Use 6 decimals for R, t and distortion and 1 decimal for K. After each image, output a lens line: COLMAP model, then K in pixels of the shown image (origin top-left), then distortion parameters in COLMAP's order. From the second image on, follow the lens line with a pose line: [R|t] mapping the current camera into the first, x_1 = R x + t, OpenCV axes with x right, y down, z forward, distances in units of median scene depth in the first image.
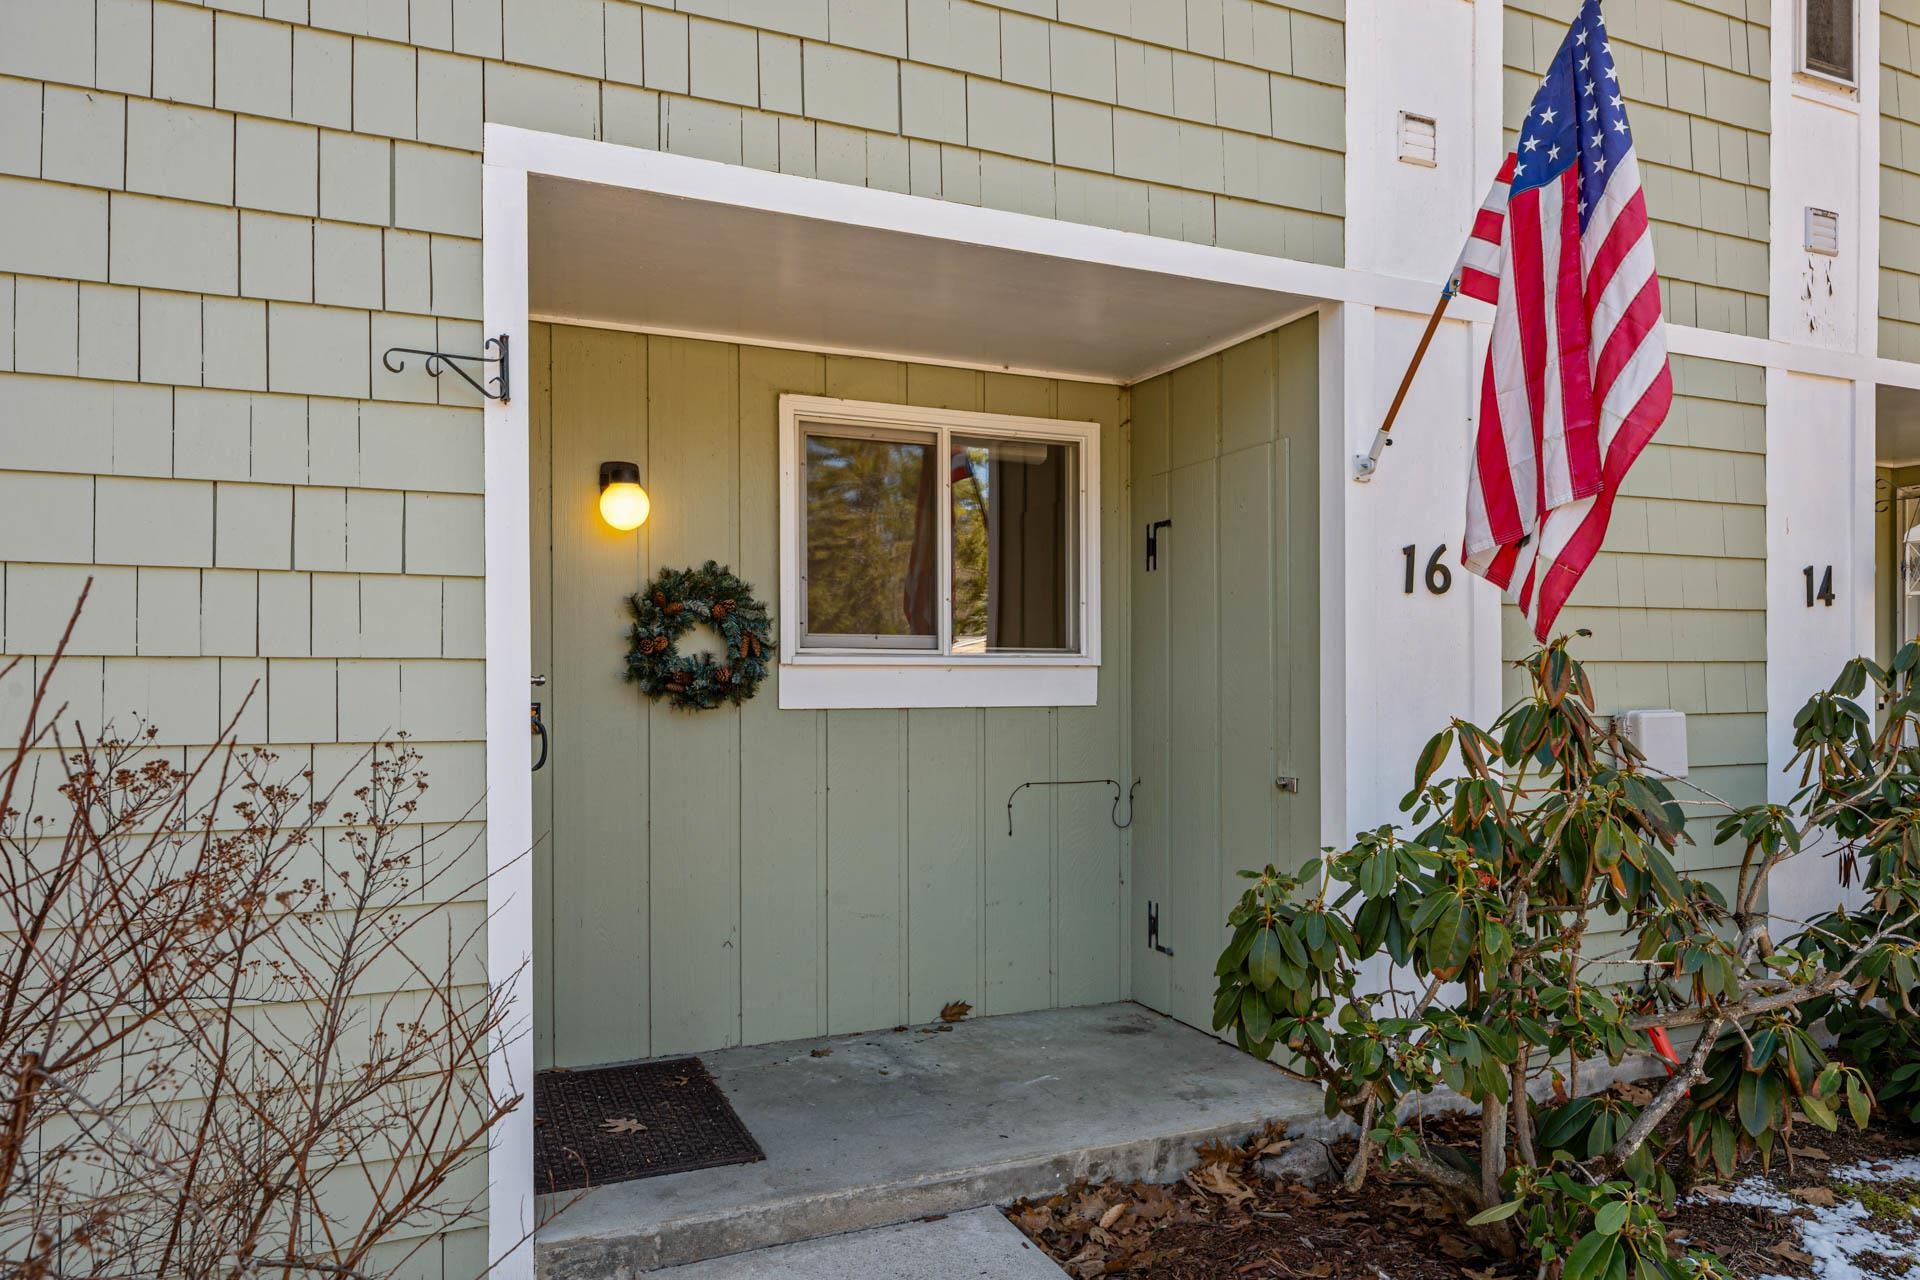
lens RADIAL K [[1225.5, 0, 957.5], [0, 1225.5, 666.9], [0, 0, 1]] dist [0.000823, 0.000284]
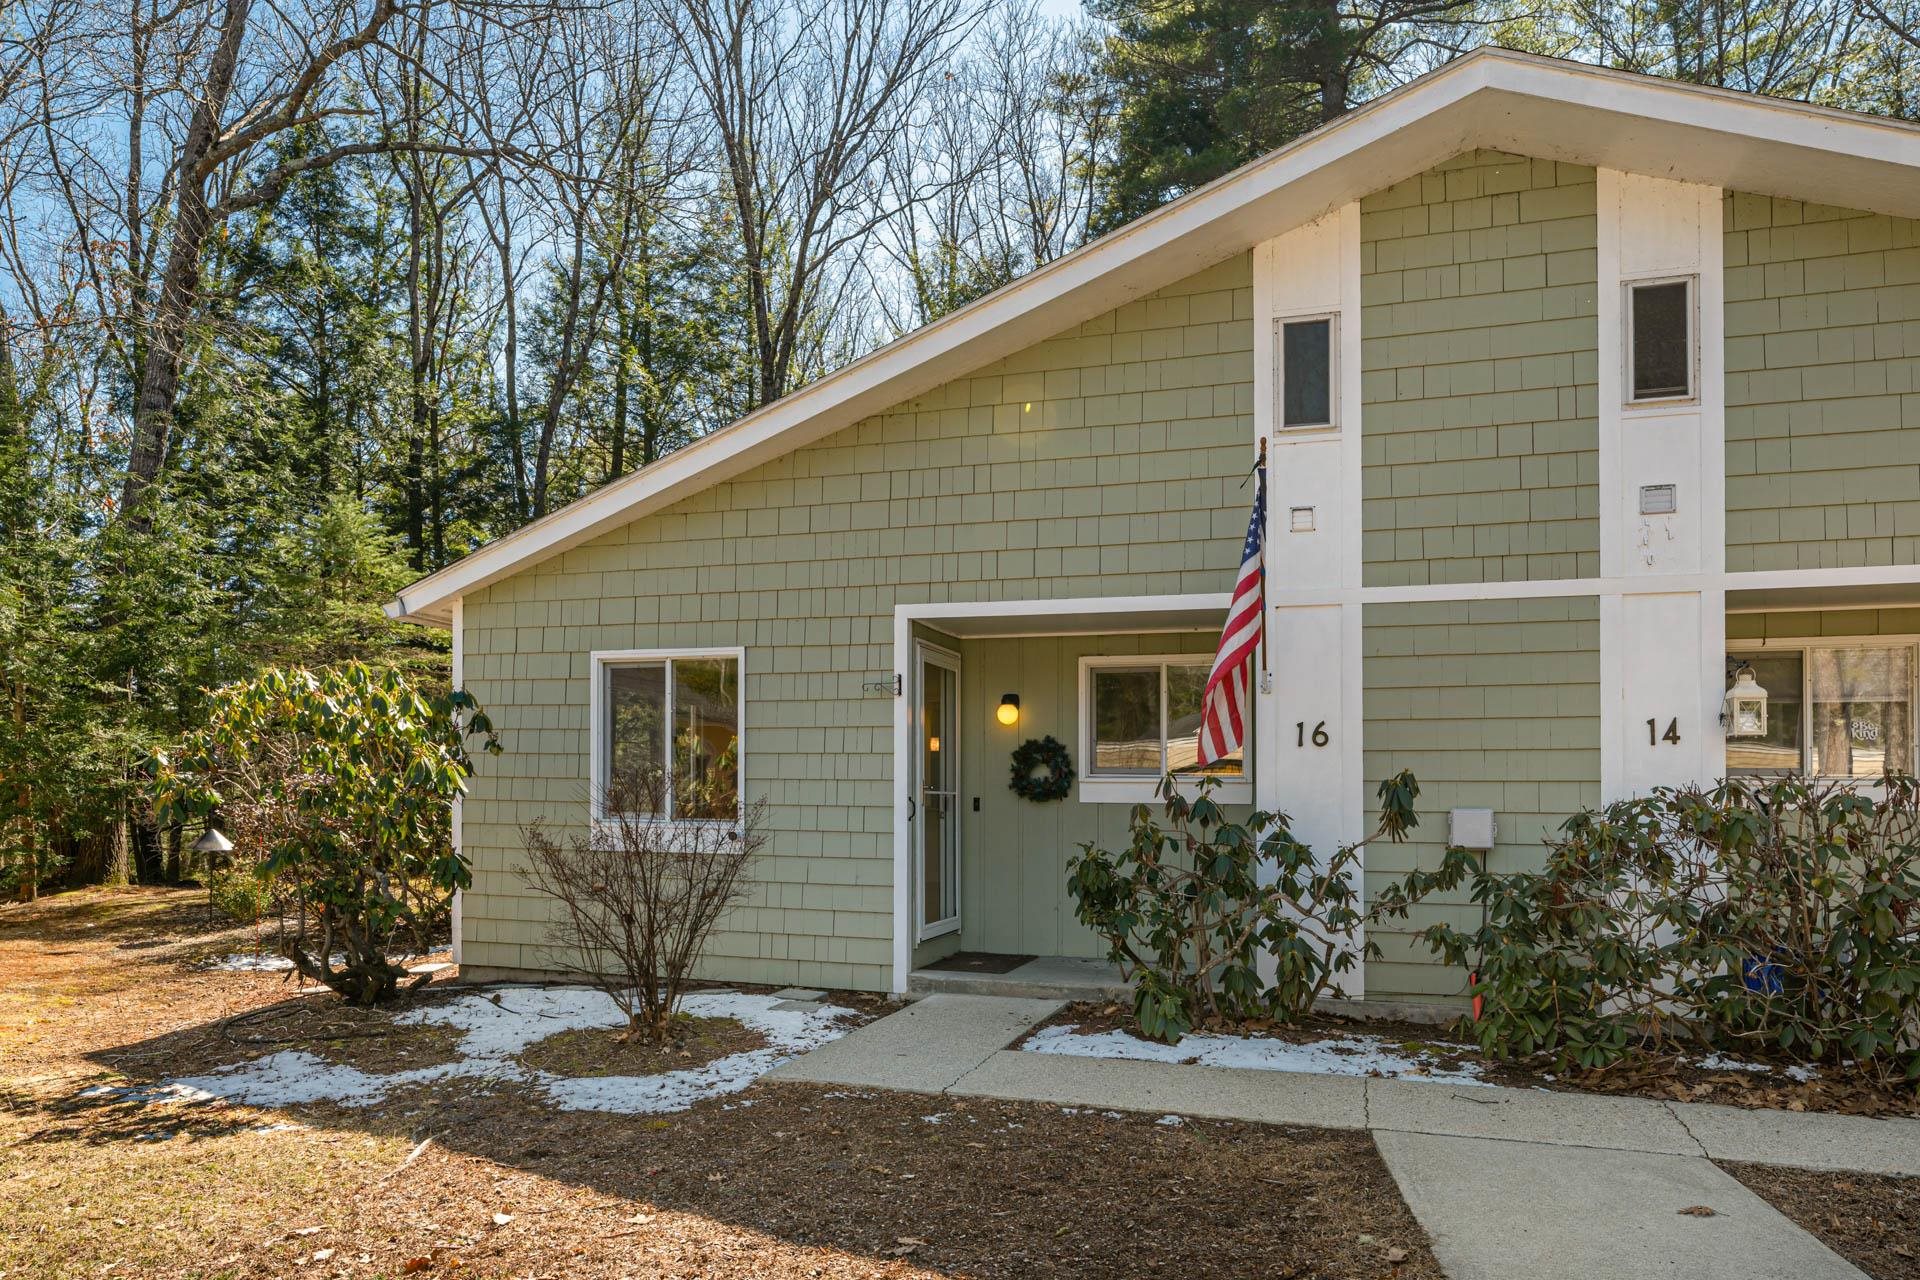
lens RADIAL K [[1313.0, 0, 961.2], [0, 1313.0, 763.2], [0, 0, 1]] dist [-0.000916, 0.000178]
pose [[0.740900, -0.006937, -0.671579, 1.296105], [-0.002618, 0.999909, -0.013217, -0.003923], [0.671610, 0.011551, 0.740815, -0.879629]]
